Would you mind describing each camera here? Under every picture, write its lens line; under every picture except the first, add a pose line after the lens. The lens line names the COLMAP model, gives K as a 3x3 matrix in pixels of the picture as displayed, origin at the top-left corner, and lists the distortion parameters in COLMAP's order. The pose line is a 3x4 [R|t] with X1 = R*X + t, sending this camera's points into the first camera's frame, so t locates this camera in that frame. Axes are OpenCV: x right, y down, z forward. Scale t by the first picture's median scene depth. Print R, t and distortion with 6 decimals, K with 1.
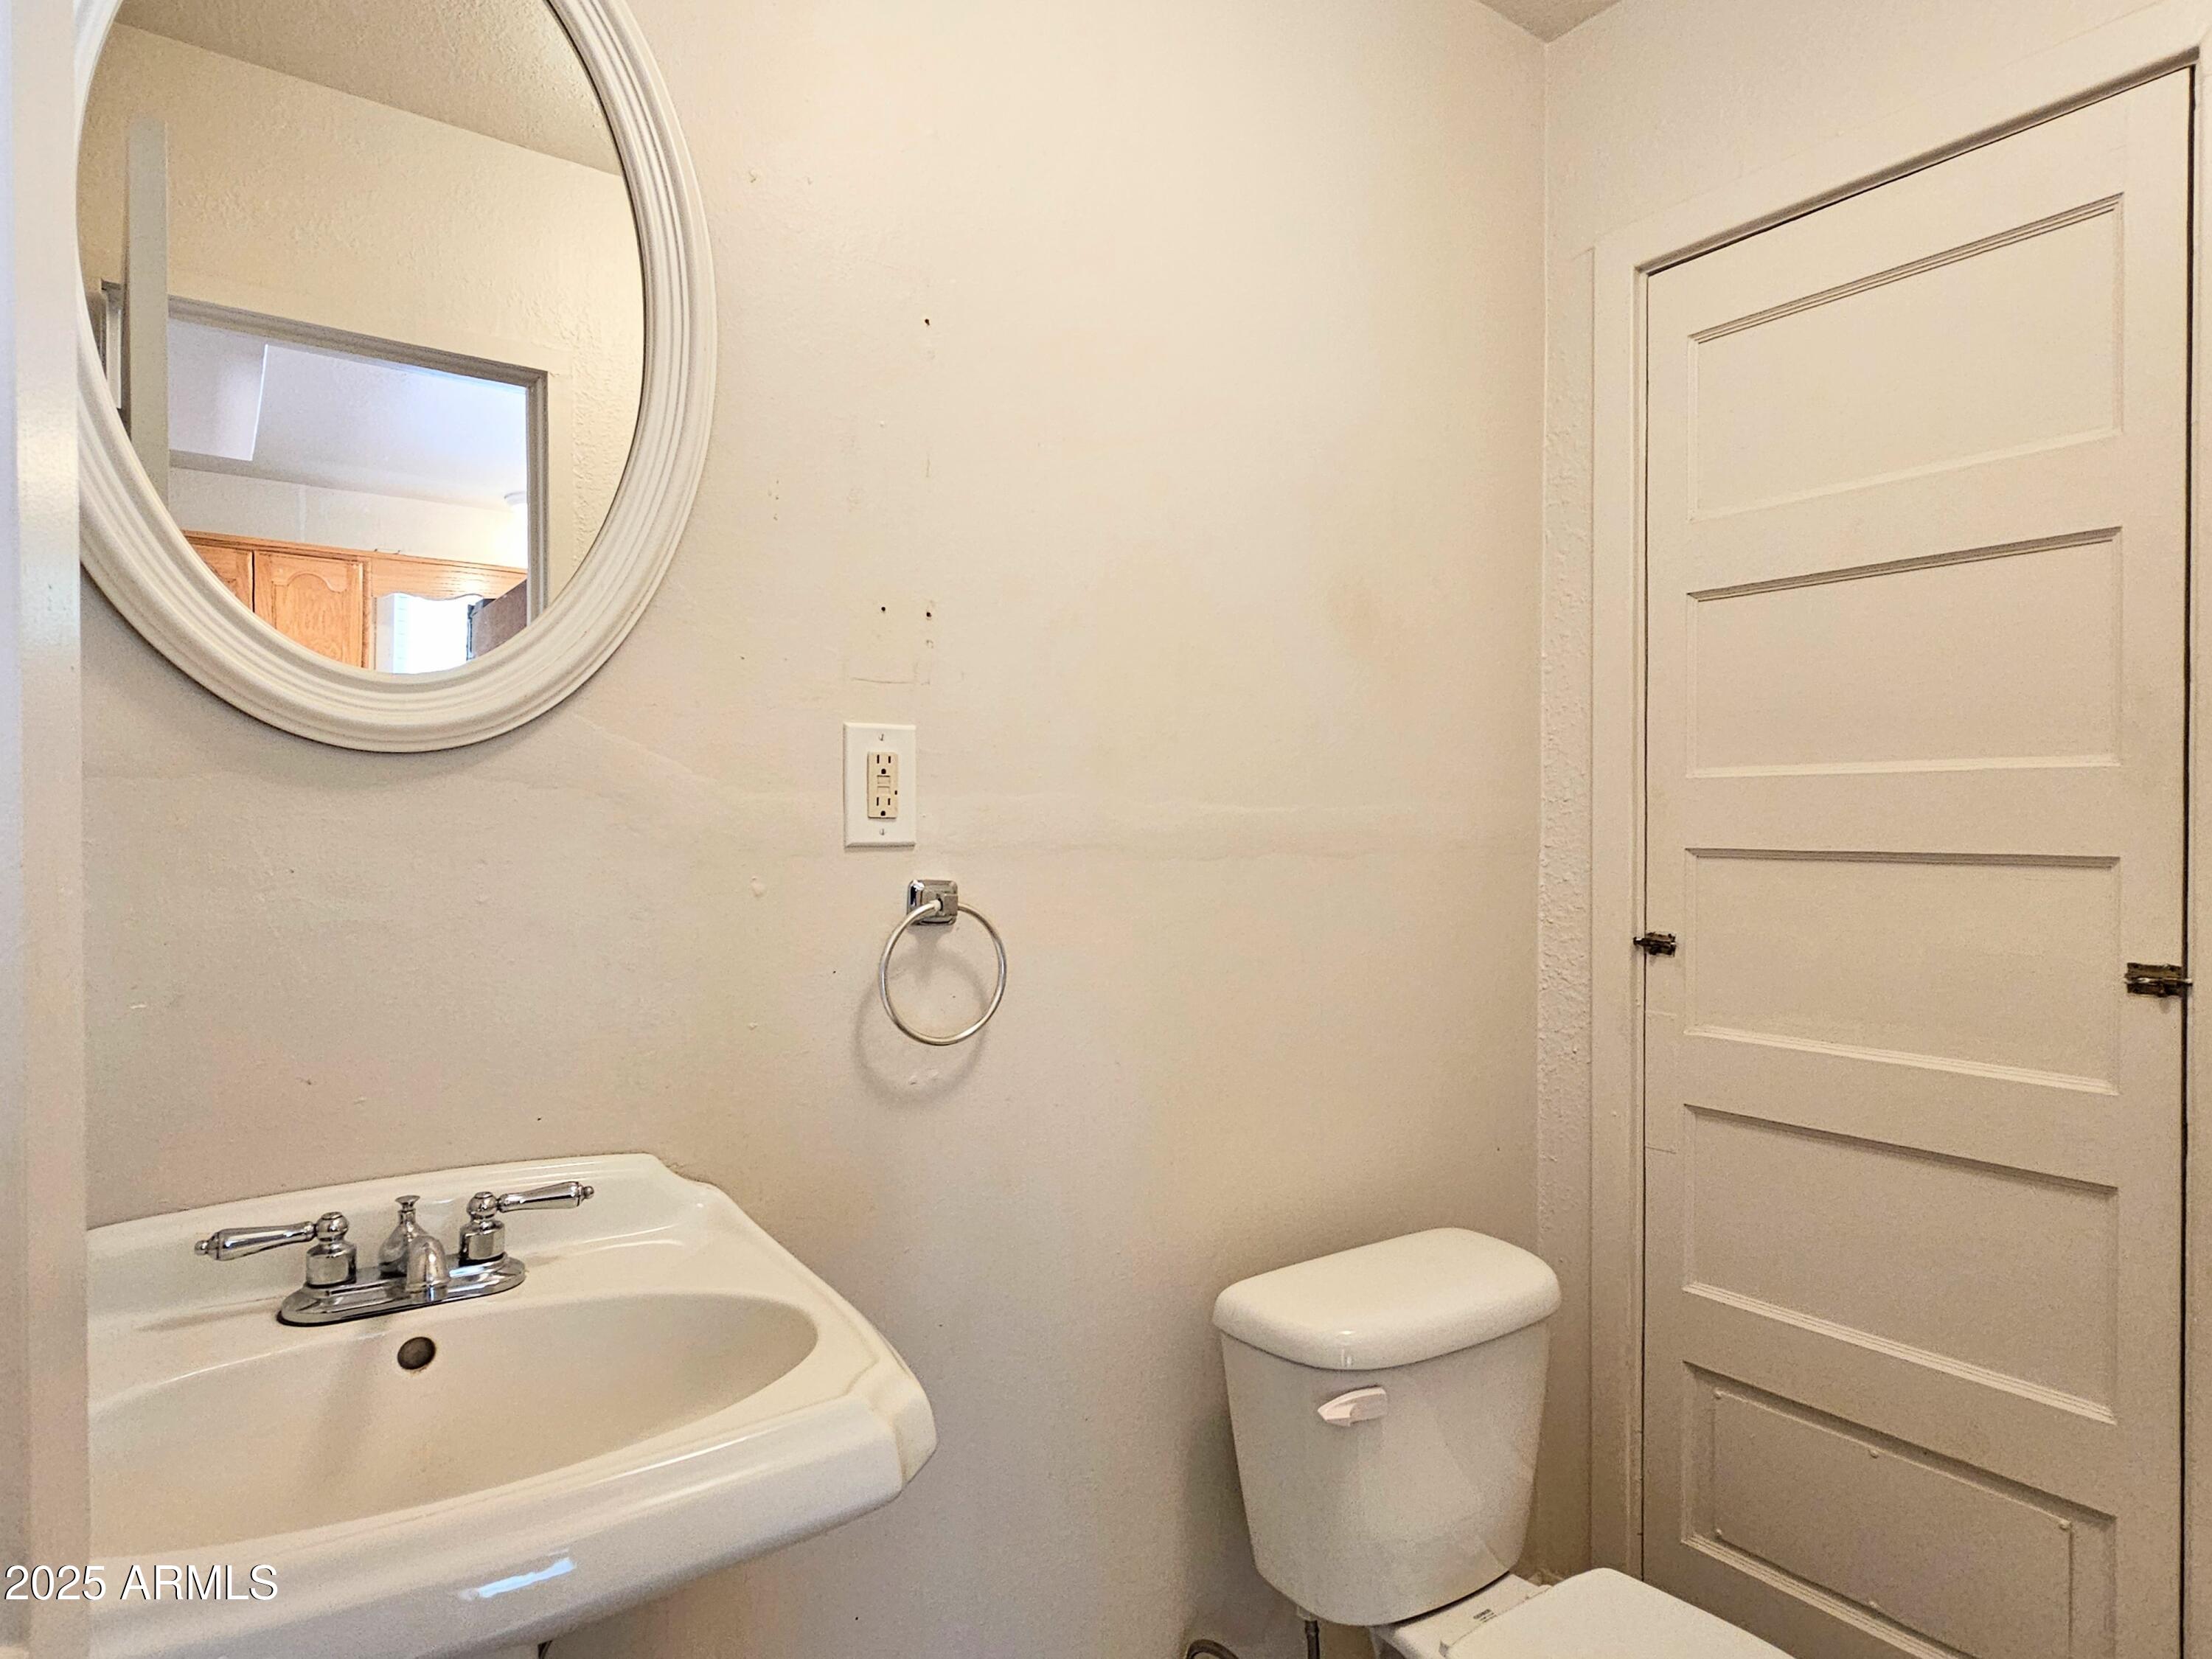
lens RADIAL K [[1251.9, 0, 1091.4], [0, 1251.9, 833.9], [0, 0, 1]] dist [-0.002743, 0.001240]
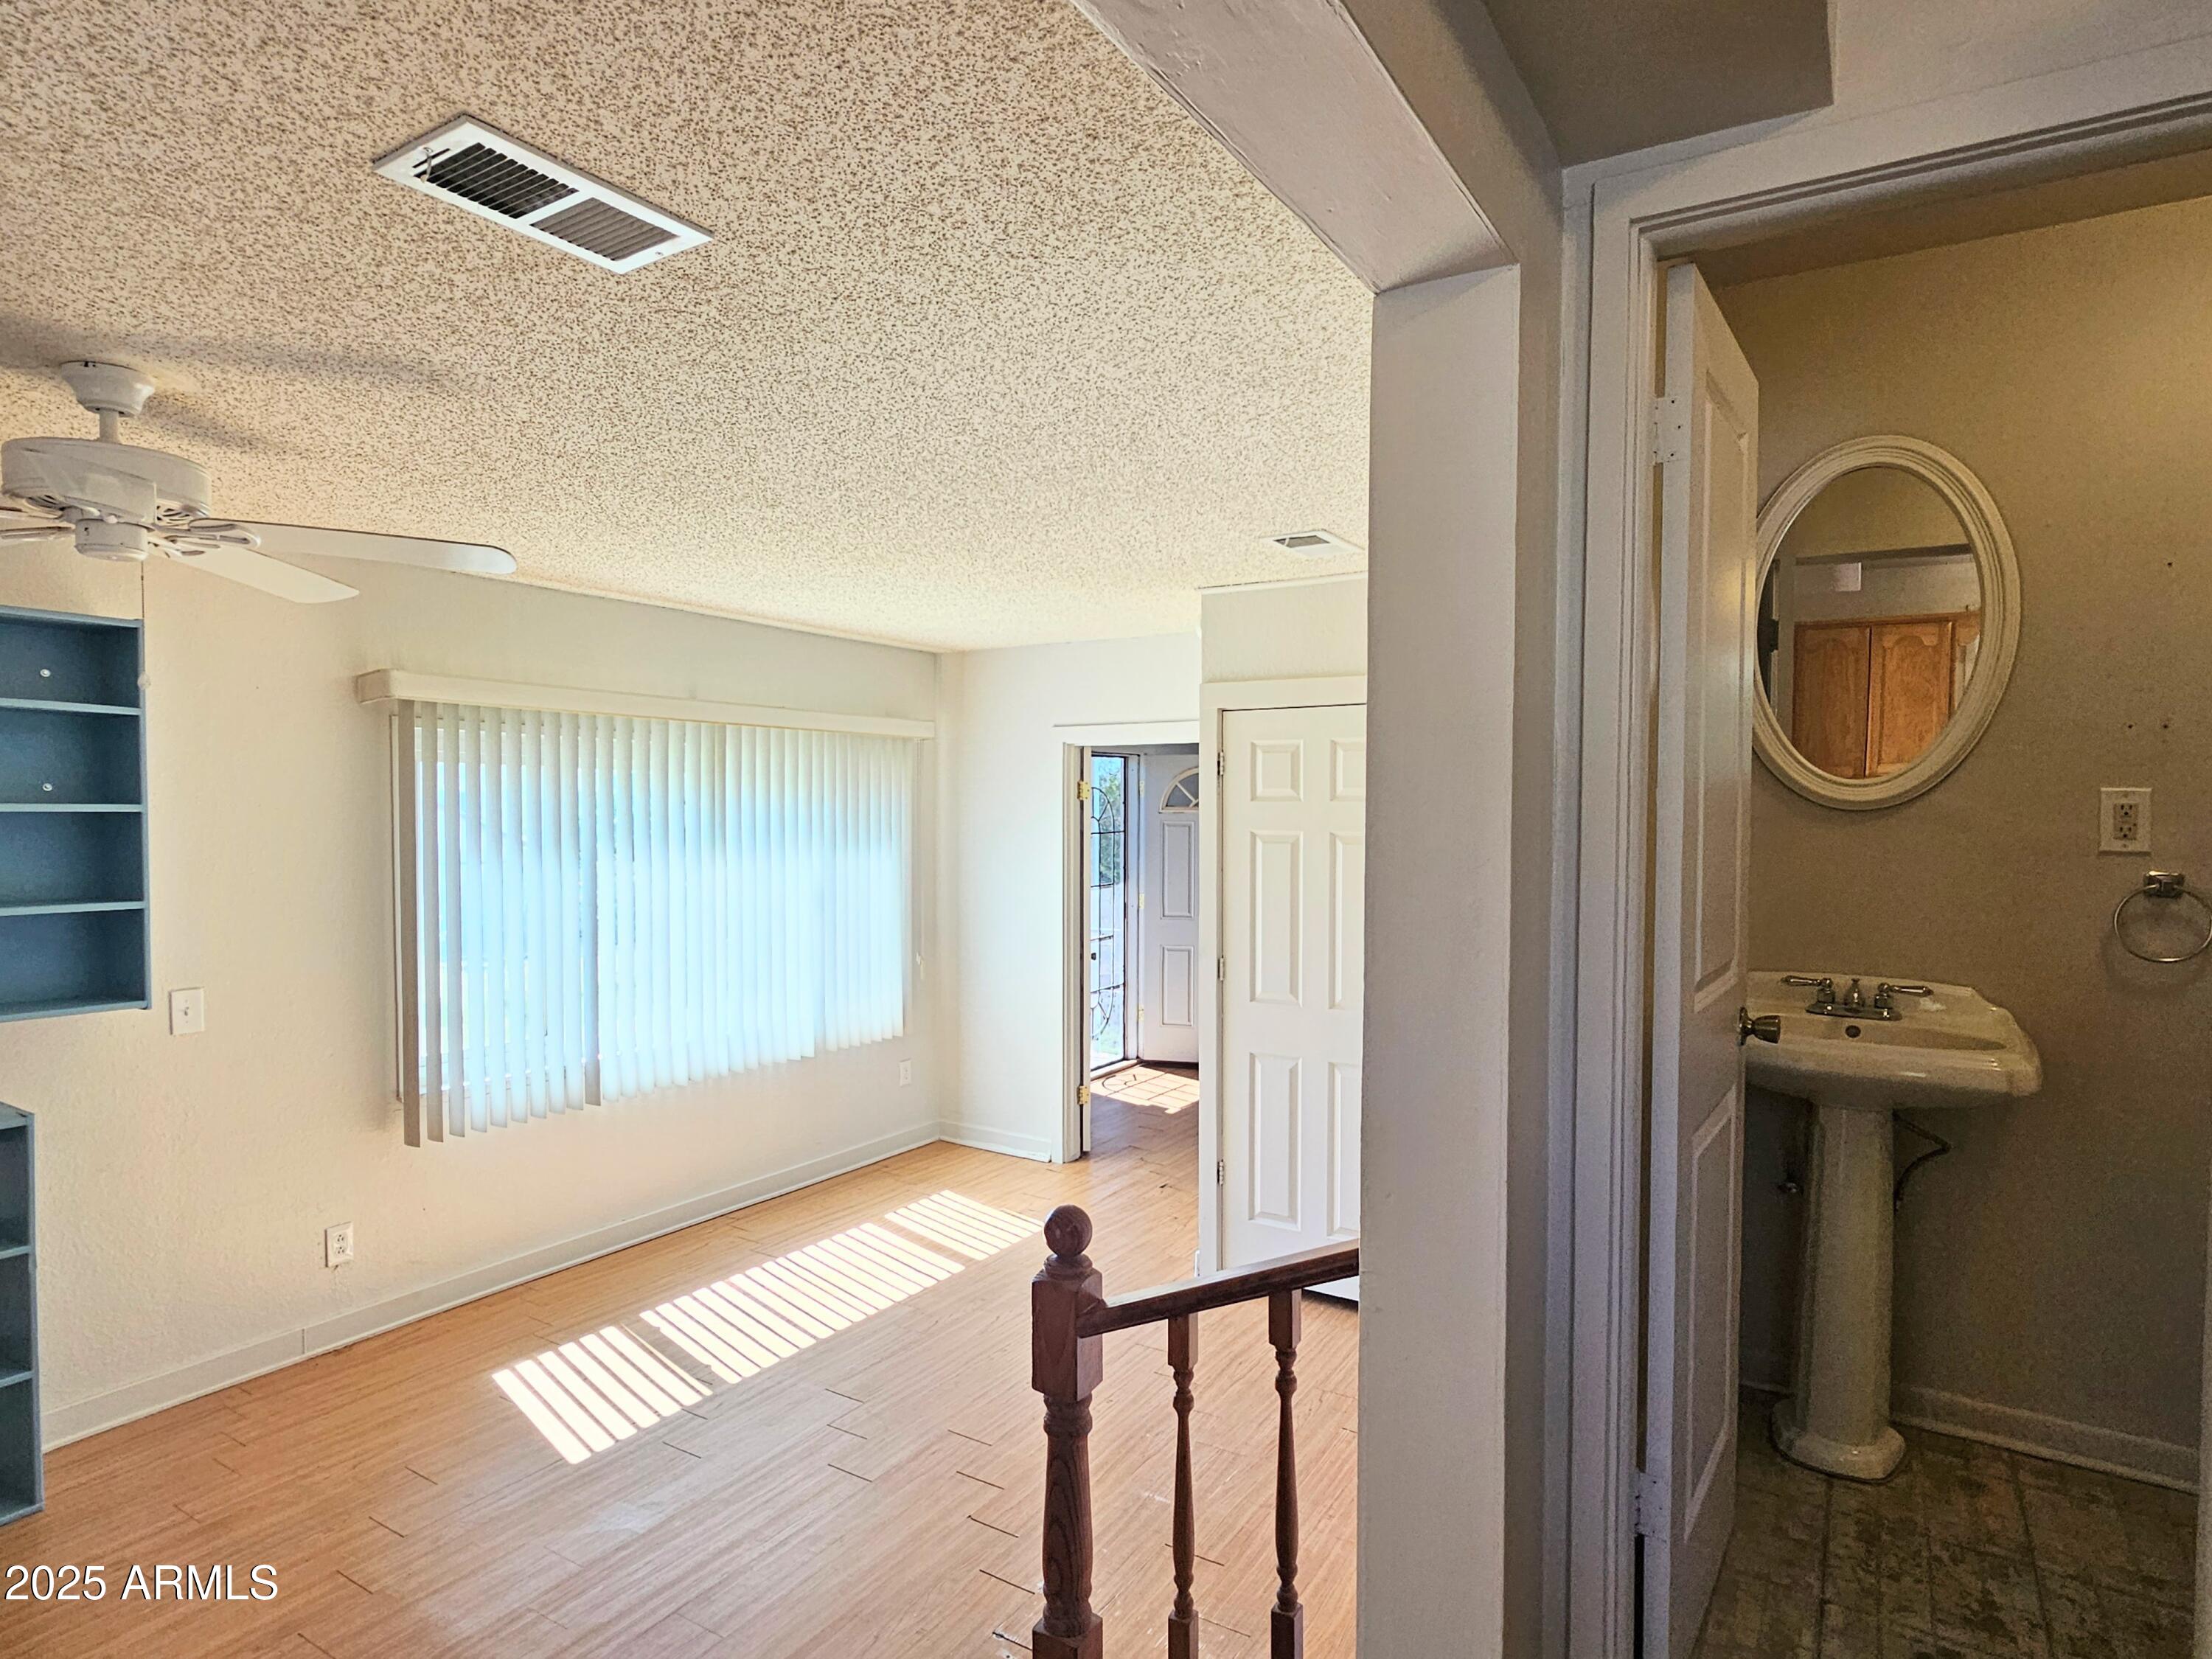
lens RADIAL K [[1251.9, 0, 1091.4], [0, 1251.9, 833.9], [0, 0, 1]] dist [-0.002743, 0.001240]
pose [[0.383140, 0.024845, -0.923356, 0.978426], [-0.004029, 0.999674, 0.025227, -0.060775], [0.923681, -0.005946, 0.383115, -1.161638]]
